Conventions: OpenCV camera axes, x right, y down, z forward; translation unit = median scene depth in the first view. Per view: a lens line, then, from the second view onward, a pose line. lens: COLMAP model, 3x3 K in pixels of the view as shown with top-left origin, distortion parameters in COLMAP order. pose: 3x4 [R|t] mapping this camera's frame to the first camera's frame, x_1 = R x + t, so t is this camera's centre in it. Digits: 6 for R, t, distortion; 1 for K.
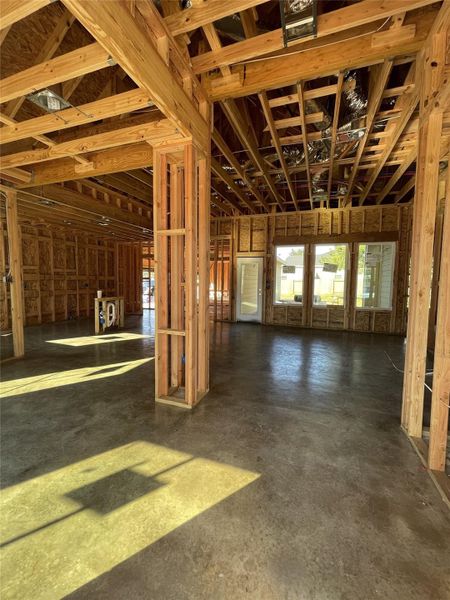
lens RADIAL K [[246.5, 0, 226.2], [0, 246.5, 295.4], [0, 0, 1]] dist [-0.002885, -0.000421]
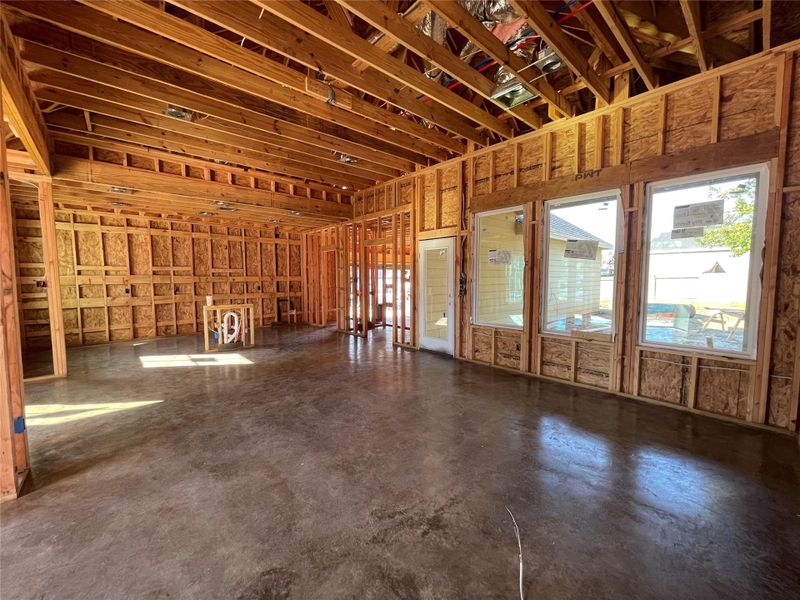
lens RADIAL K [[322.5, 0, 395.5], [0, 322.5, 298.5], [0, 0, 1]] dist [-0.000458, 0.001338]
pose [[0.882968, 0.013684, -0.469234, 0.397332], [-0.014683, 0.999891, 0.001530, -0.017999], [0.469204, 0.005539, 0.883073, 0.320702]]
